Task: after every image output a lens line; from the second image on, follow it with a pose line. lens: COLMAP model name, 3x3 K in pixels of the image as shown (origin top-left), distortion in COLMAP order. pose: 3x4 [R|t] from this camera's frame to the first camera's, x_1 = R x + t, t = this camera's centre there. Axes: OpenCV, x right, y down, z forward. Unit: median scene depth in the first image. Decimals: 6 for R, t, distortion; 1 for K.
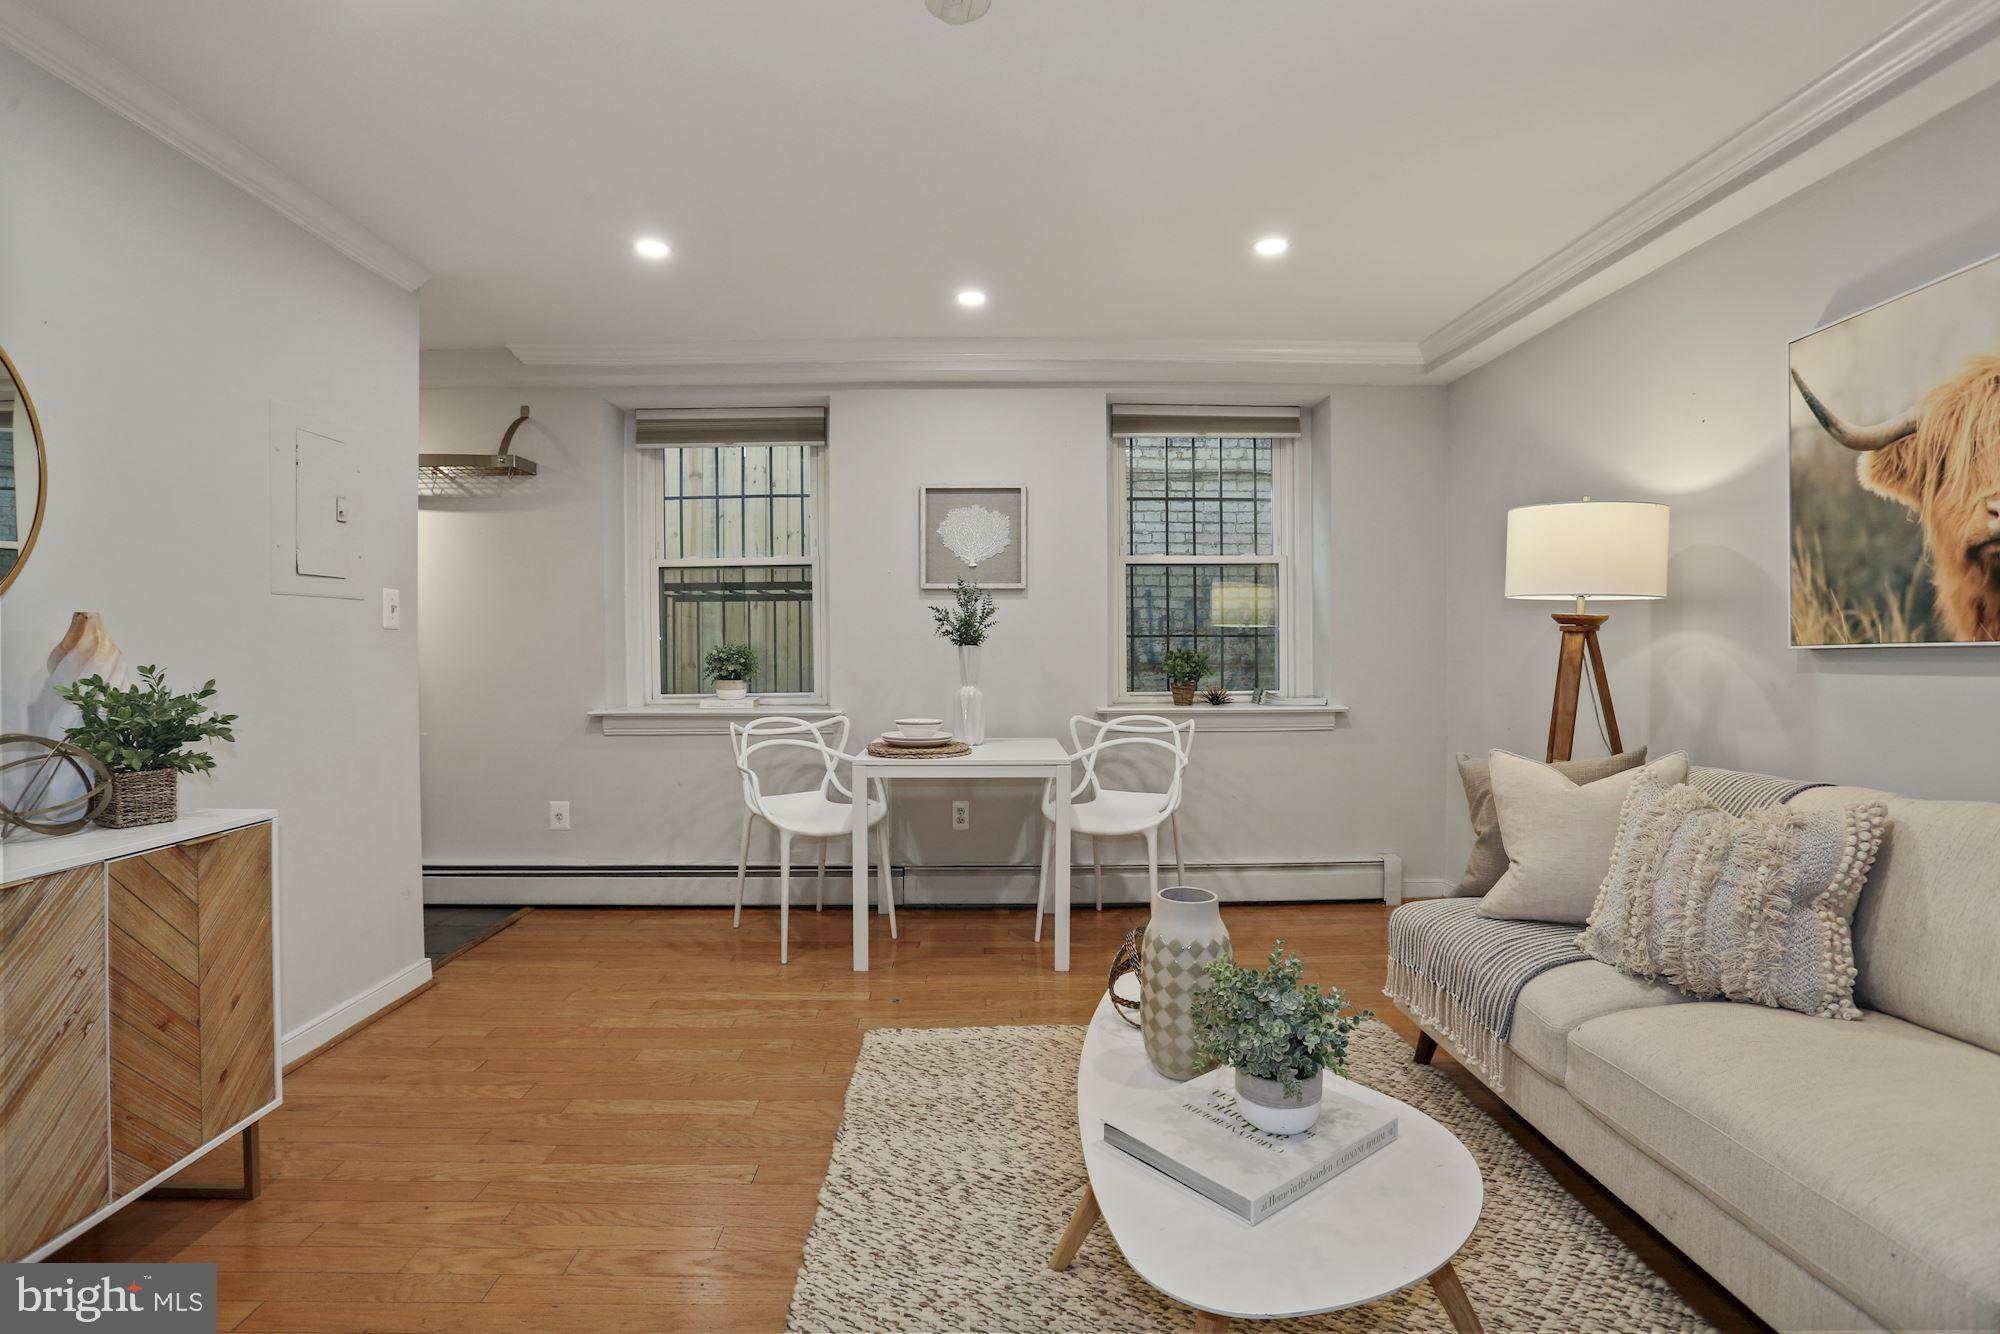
lens RADIAL K [[980.3, 0, 994.5], [0, 980.3, 656.4], [0, 0, 1]] dist [-0.081285, 0.035507]
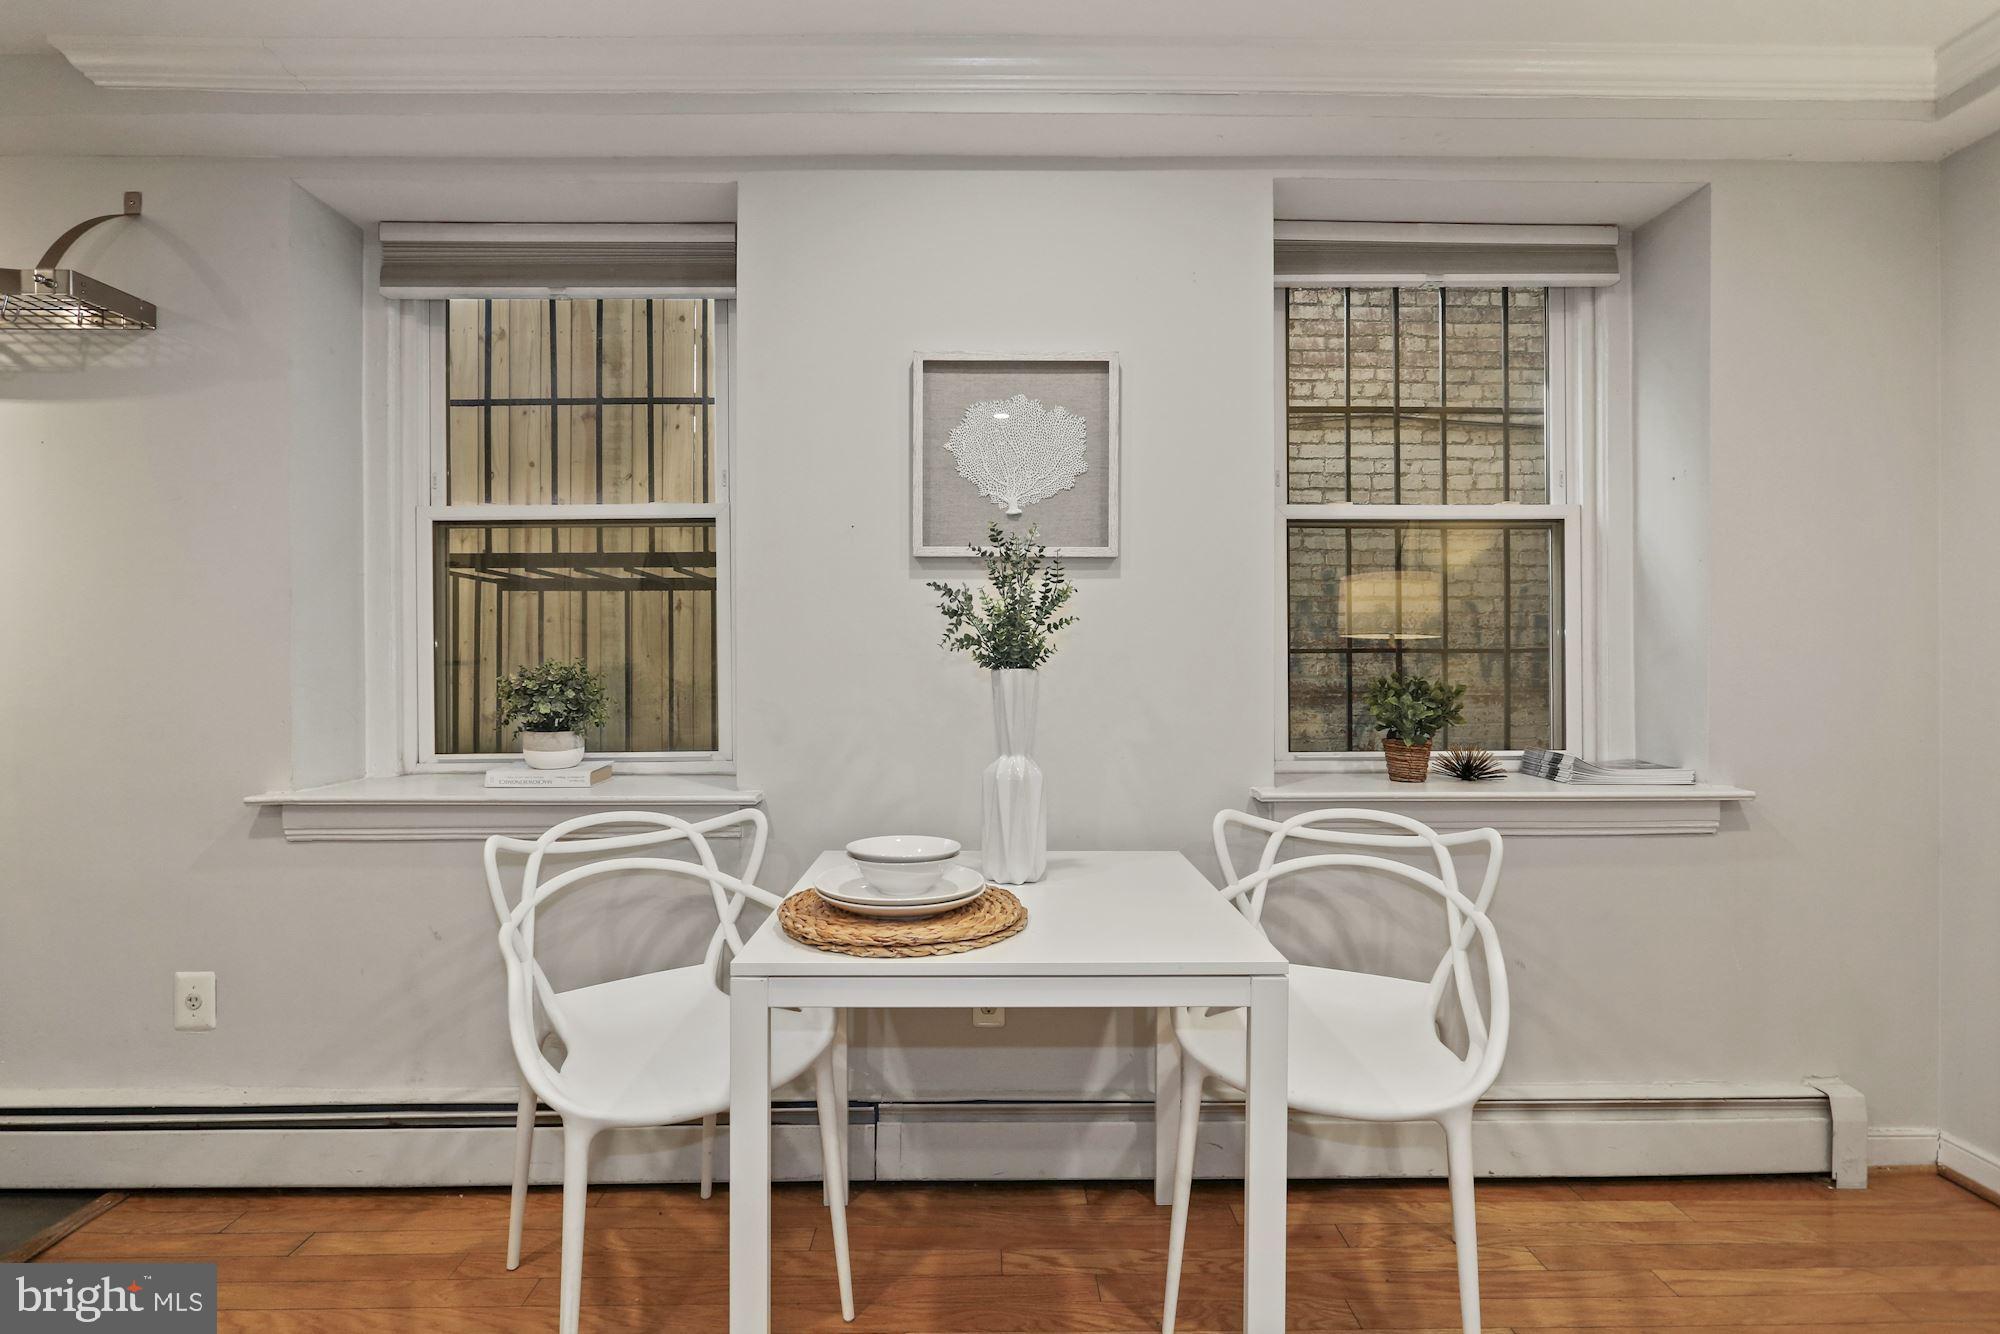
lens RADIAL K [[969.0, 0, 991.4], [0, 969.0, 657.8], [0, 0, 1]] dist [-0.002942, 0.000499]
pose [[0.999985, 0.003590, -0.004137, -0.034939], [-0.003646, 0.999898, -0.013809, -0.009913], [0.004087, 0.013824, 0.999896, 0.538151]]
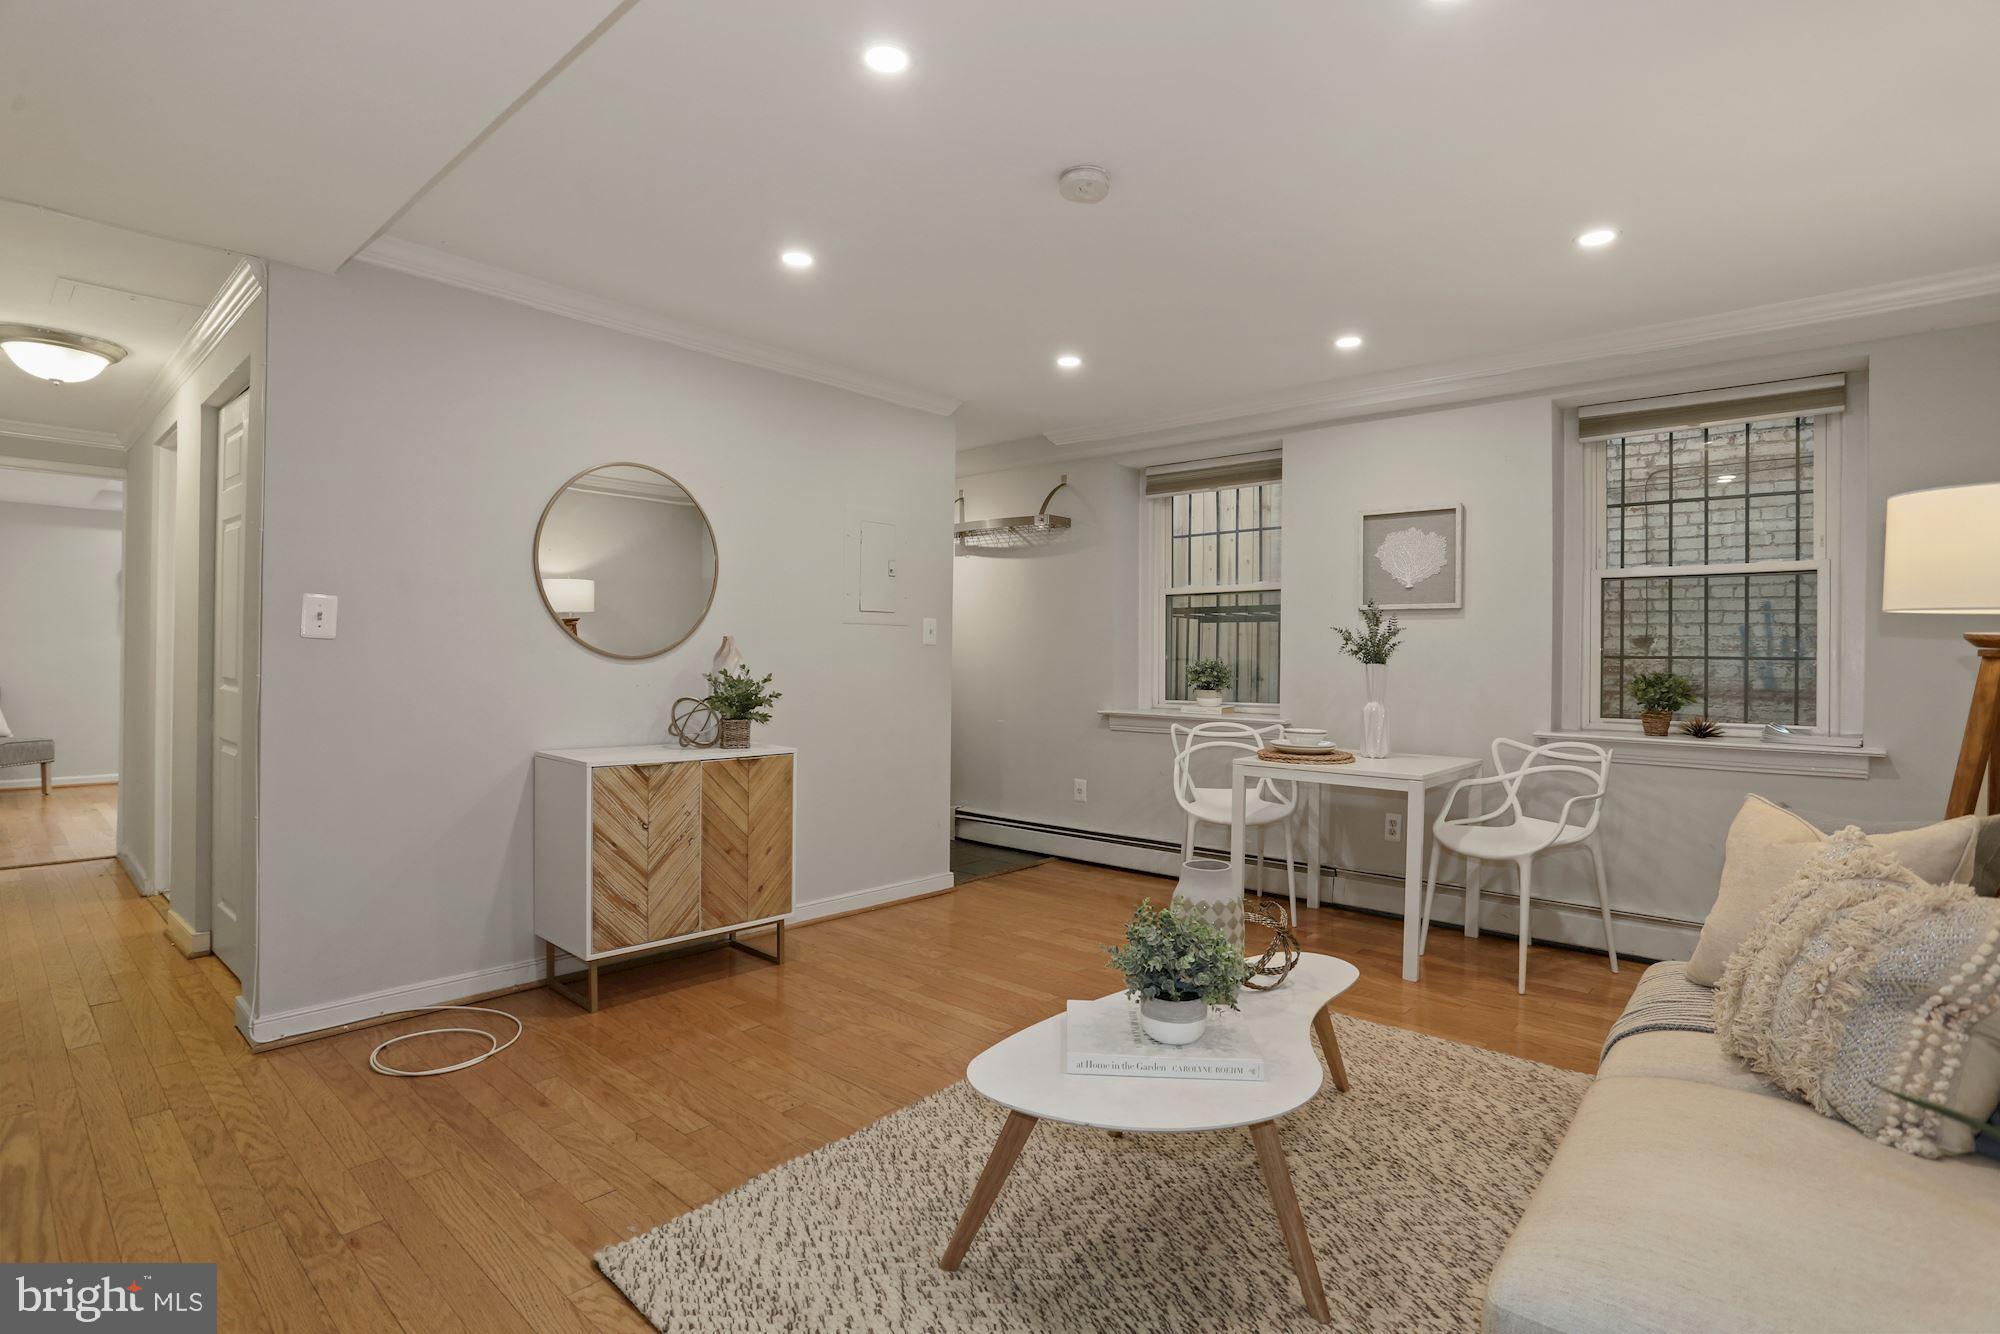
lens RADIAL K [[980.3, 0, 994.5], [0, 980.3, 656.4], [0, 0, 1]] dist [-0.081285, 0.035507]
pose [[0.733977, 0.012438, -0.679061, 0.383165], [-0.023293, 0.999705, -0.006864, -0.002338], [0.678775, 0.020855, 0.734050, -0.045108]]
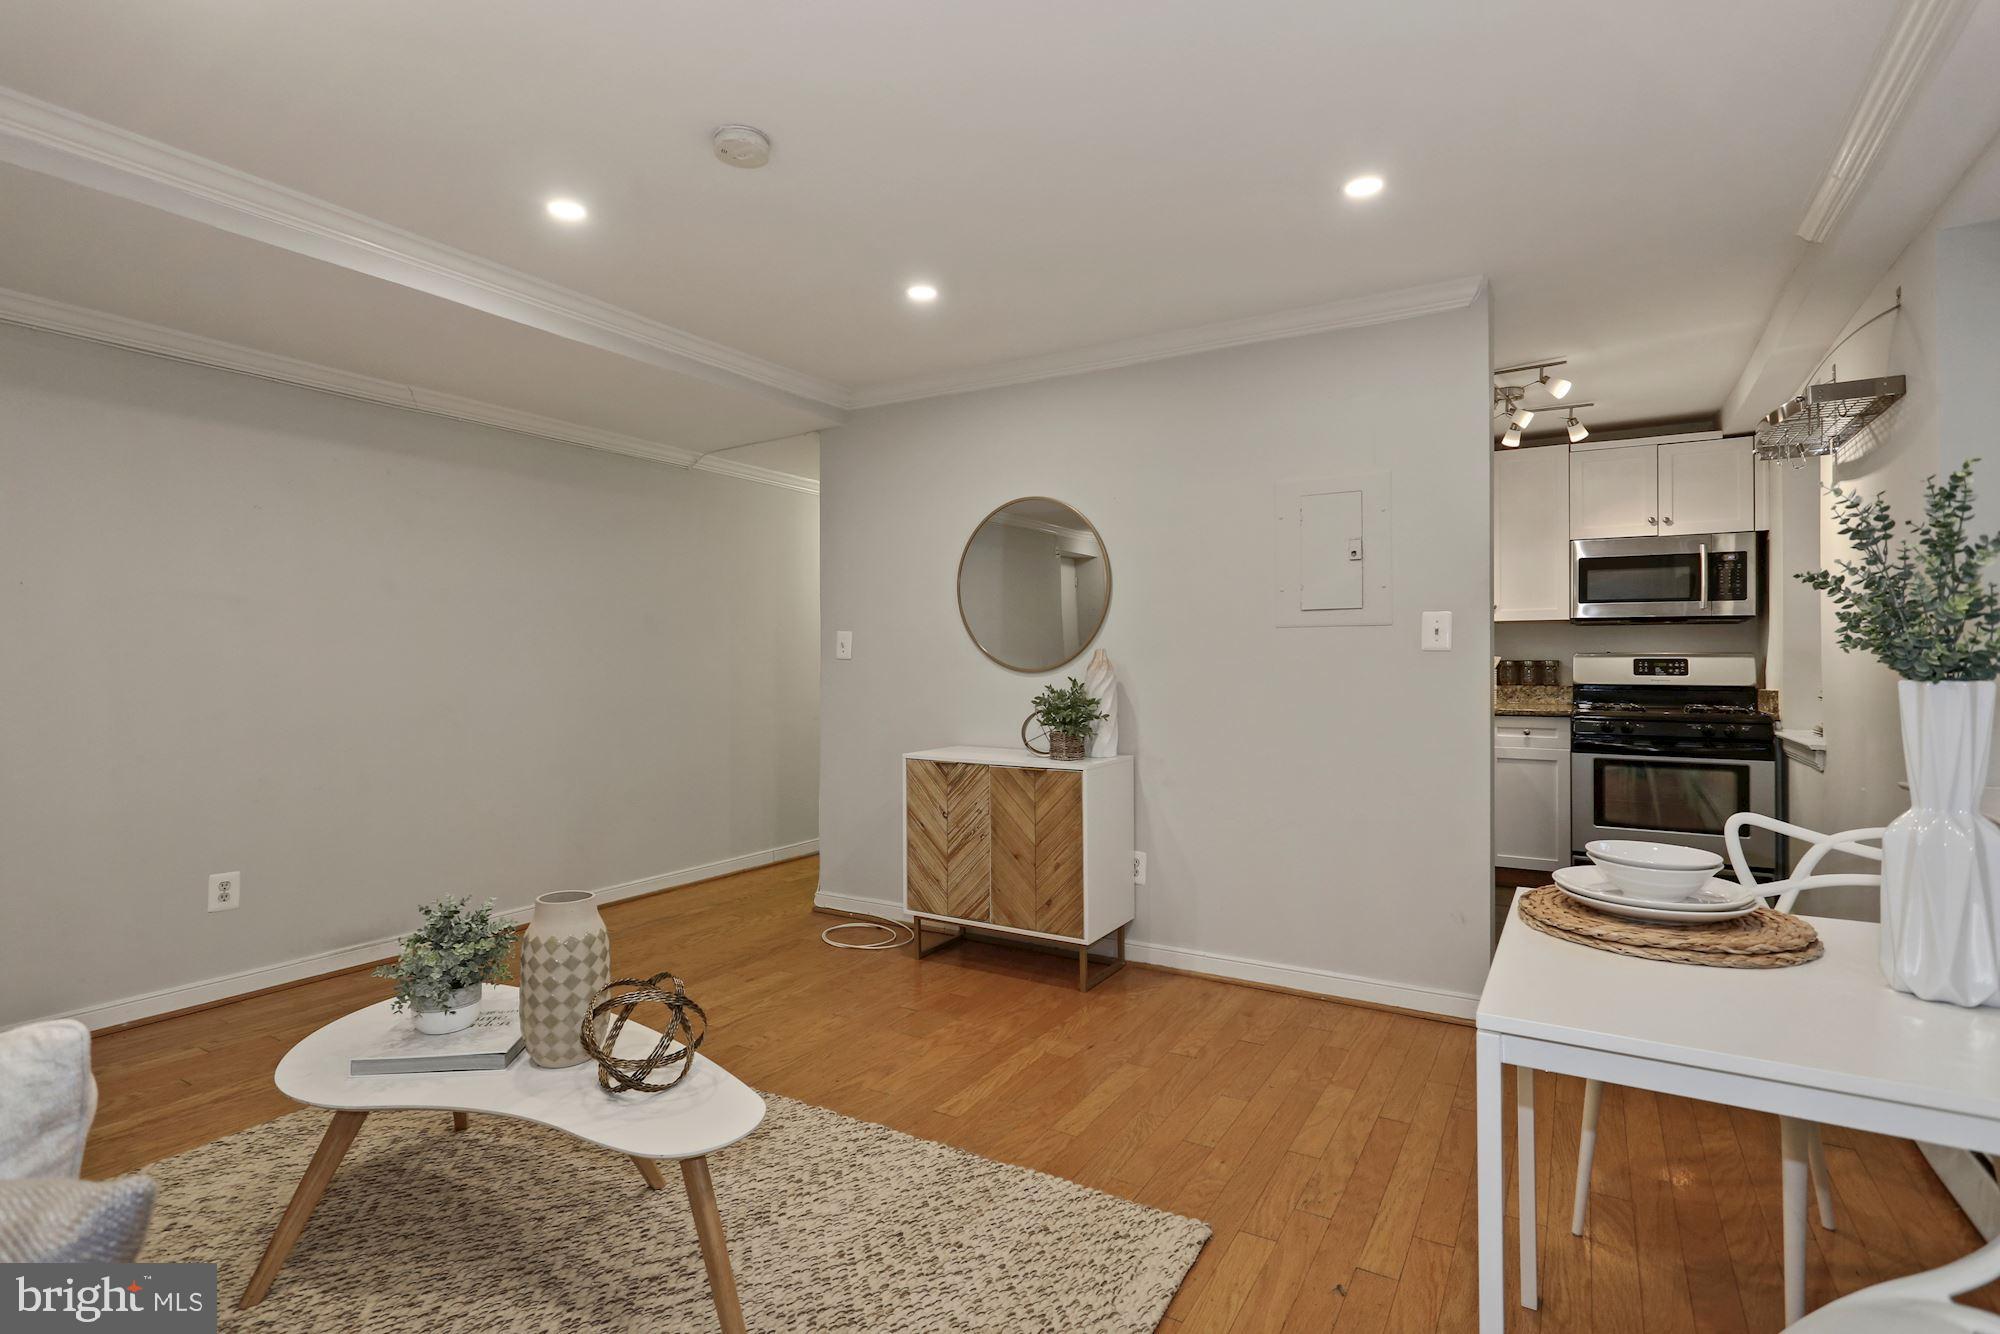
lens RADIAL K [[969.0, 0, 991.4], [0, 969.0, 657.8], [0, 0, 1]] dist [-0.002942, 0.000499]
pose [[-0.531950, 0.000366, -0.846776, 0.401090], [-0.007846, 0.999955, 0.005361, -0.018842], [0.846740, 0.009496, -0.531923, 0.913264]]
